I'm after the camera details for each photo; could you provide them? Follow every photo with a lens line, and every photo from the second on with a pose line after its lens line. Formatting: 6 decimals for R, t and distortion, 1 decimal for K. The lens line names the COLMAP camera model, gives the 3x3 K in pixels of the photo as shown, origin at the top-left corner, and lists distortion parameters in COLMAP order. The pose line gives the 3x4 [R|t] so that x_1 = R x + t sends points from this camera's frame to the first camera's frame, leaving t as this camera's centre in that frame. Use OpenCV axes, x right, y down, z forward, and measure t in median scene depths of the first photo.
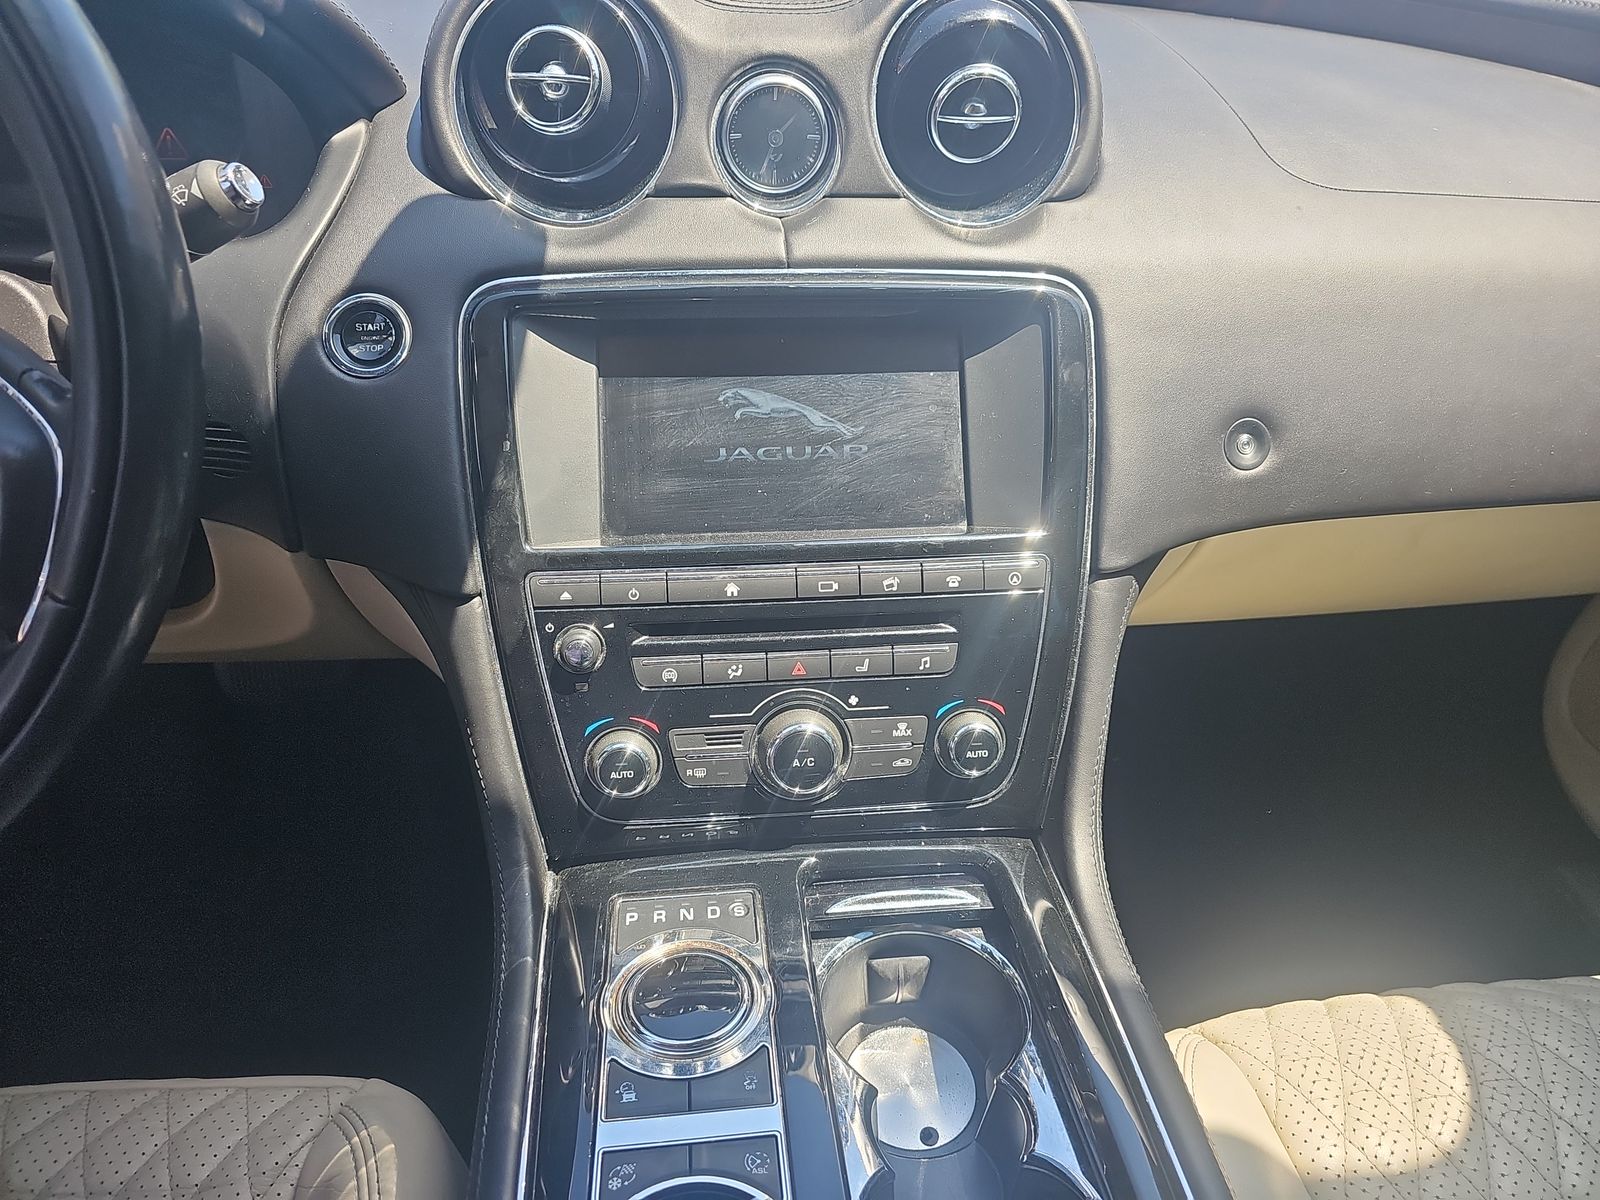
lens RADIAL K [[1043.9, 0, 798.3], [0, 1043.9, 573.1], [0, 0, 1]] dist [0.042244, -0.040276]
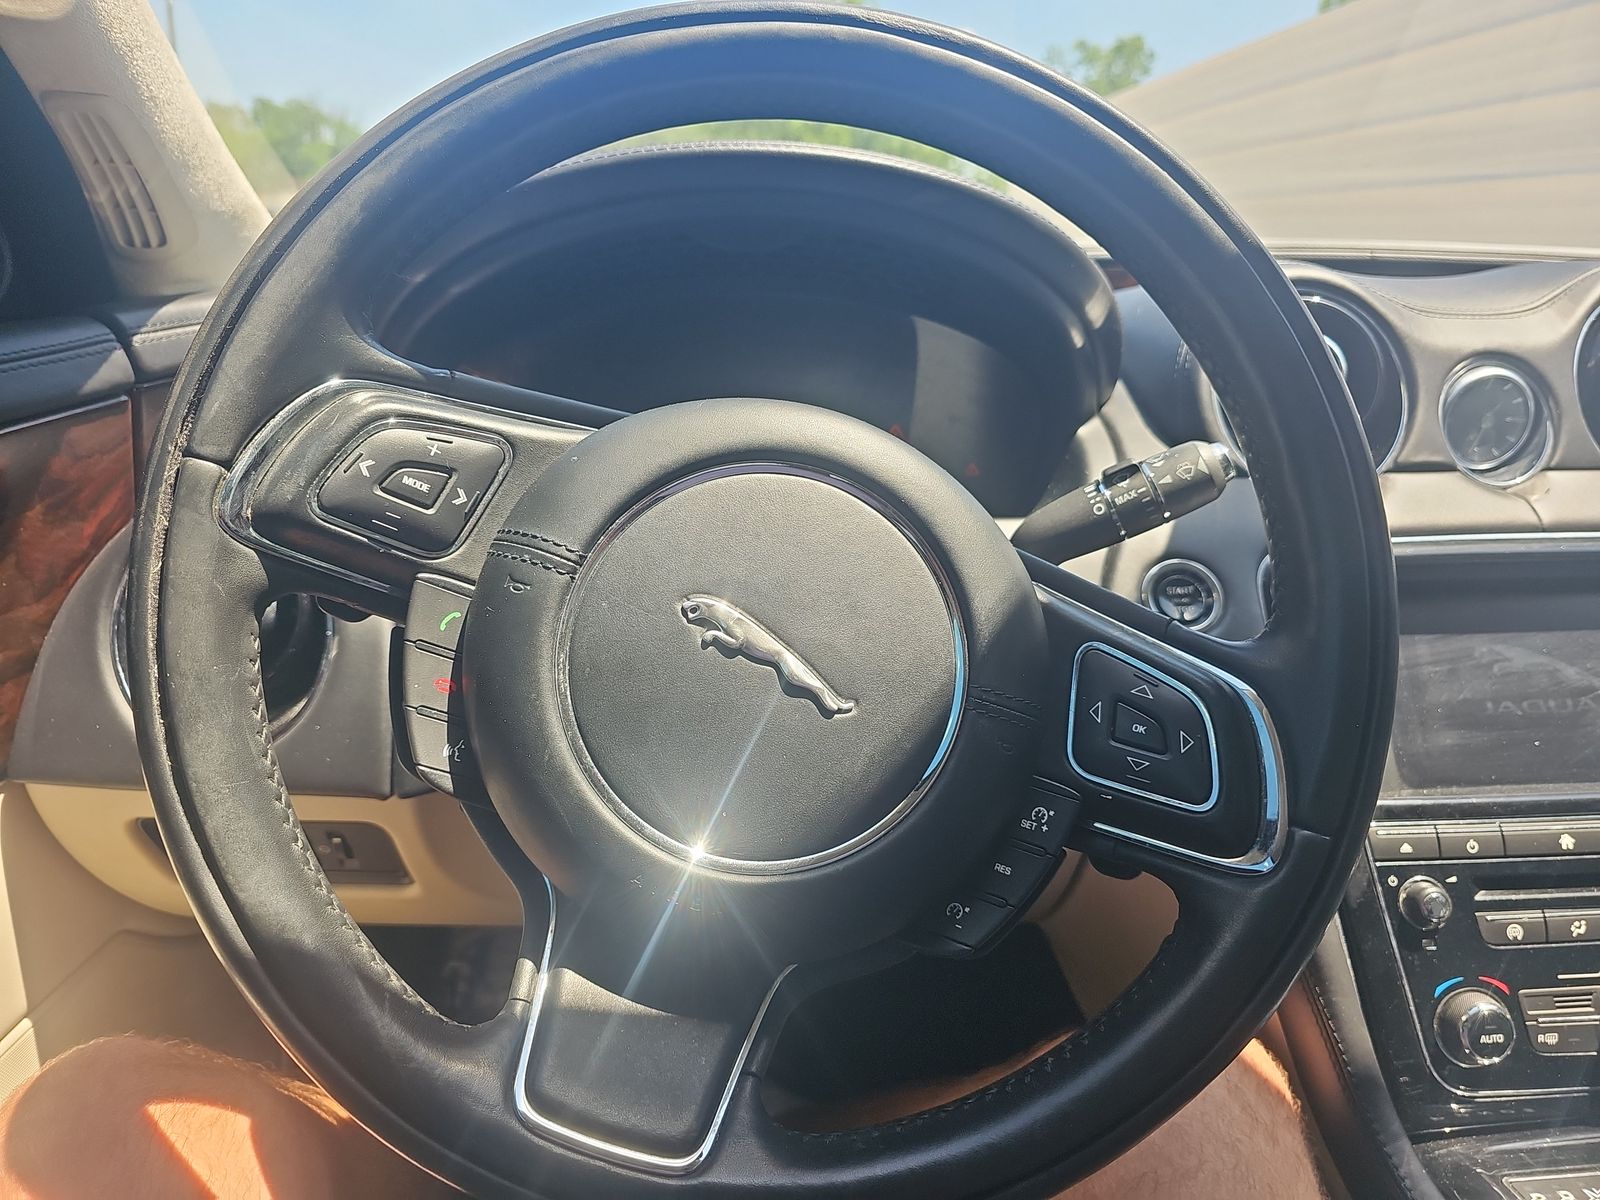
lens RADIAL K [[1077.9, 0, 795.5], [0, 1077.9, 578.5], [0, 0, 1]] dist [-0.007849, -0.003112]
pose [[0.998294, -0.010452, -0.057442, -0.728615], [-0.003923, 0.969614, -0.244610, 0.024936], [0.058254, 0.244418, 0.967919, -0.092661]]
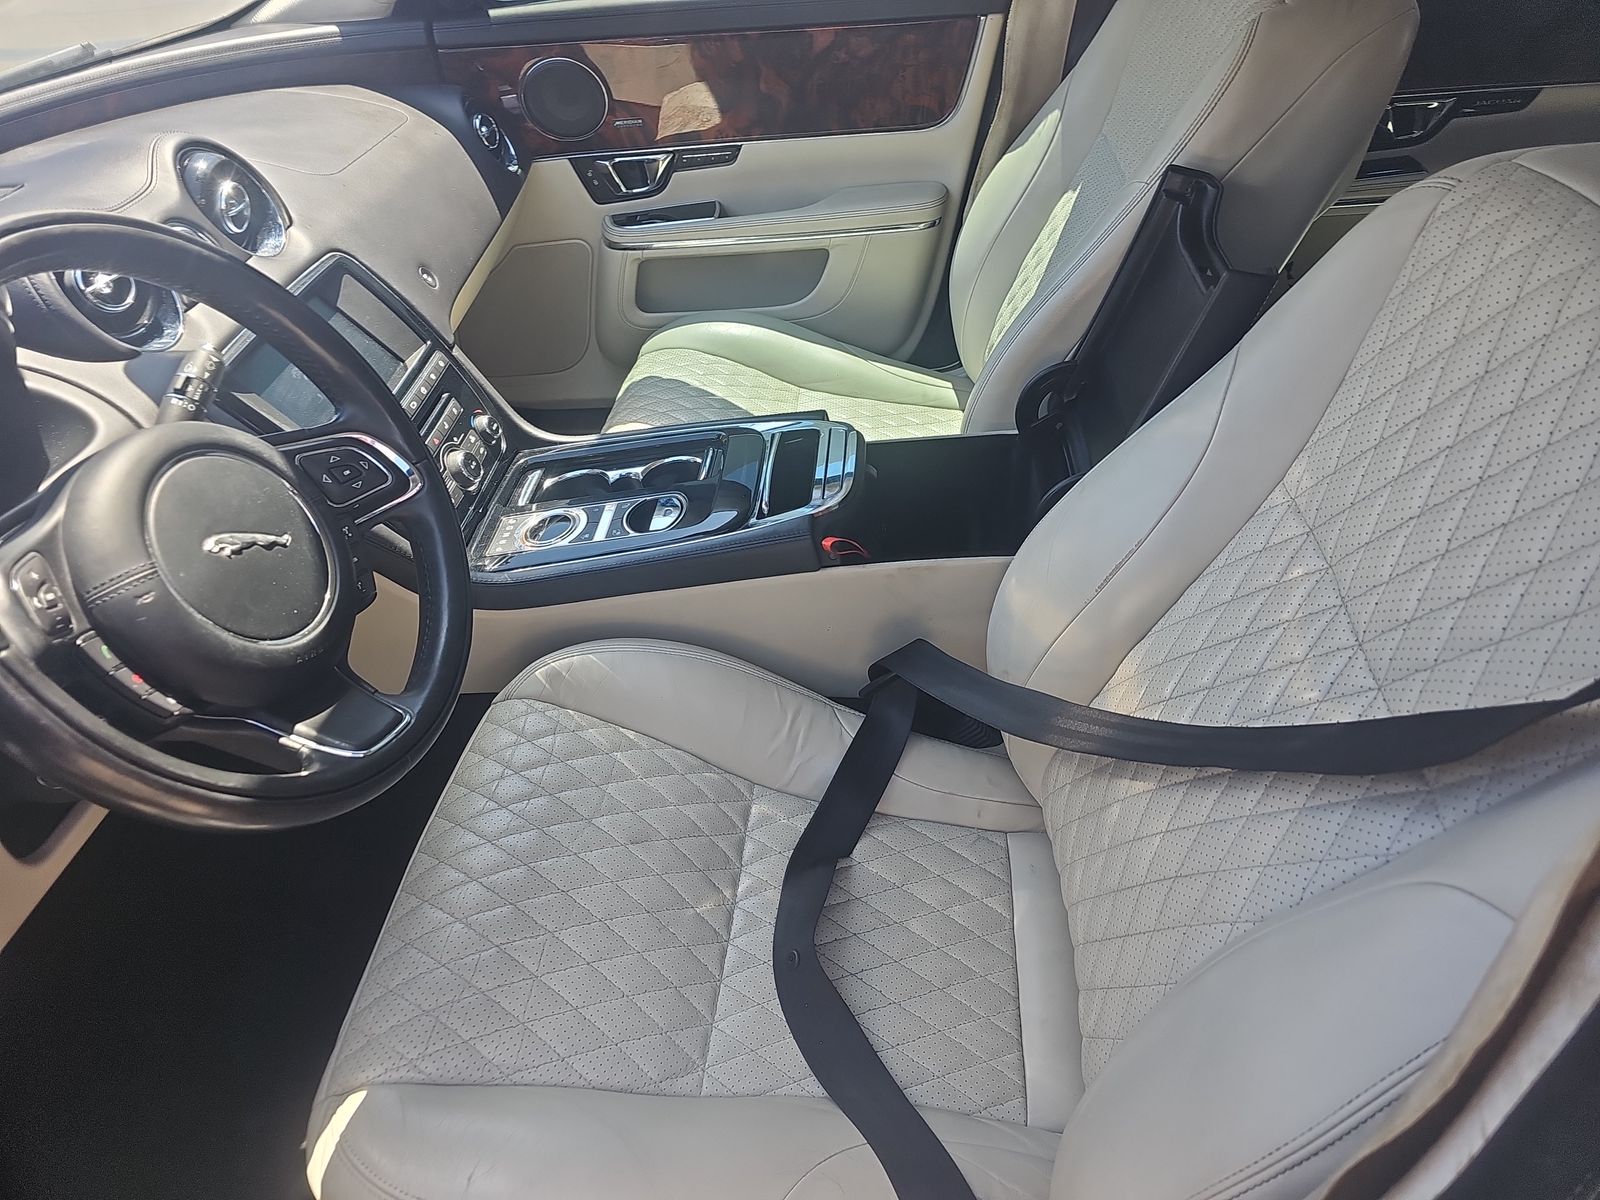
lens RADIAL K [[1023.7, 0, 800.0], [0, 1023.7, 600.0], [0, 0, 1]] dist [0.055850, -0.051050]
pose [[0.187623, -0.663961, 0.723846, -1.598211], [0.584809, 0.667594, 0.460778, -0.227690], [-0.789174, 0.336859, 0.513547, -0.586768]]
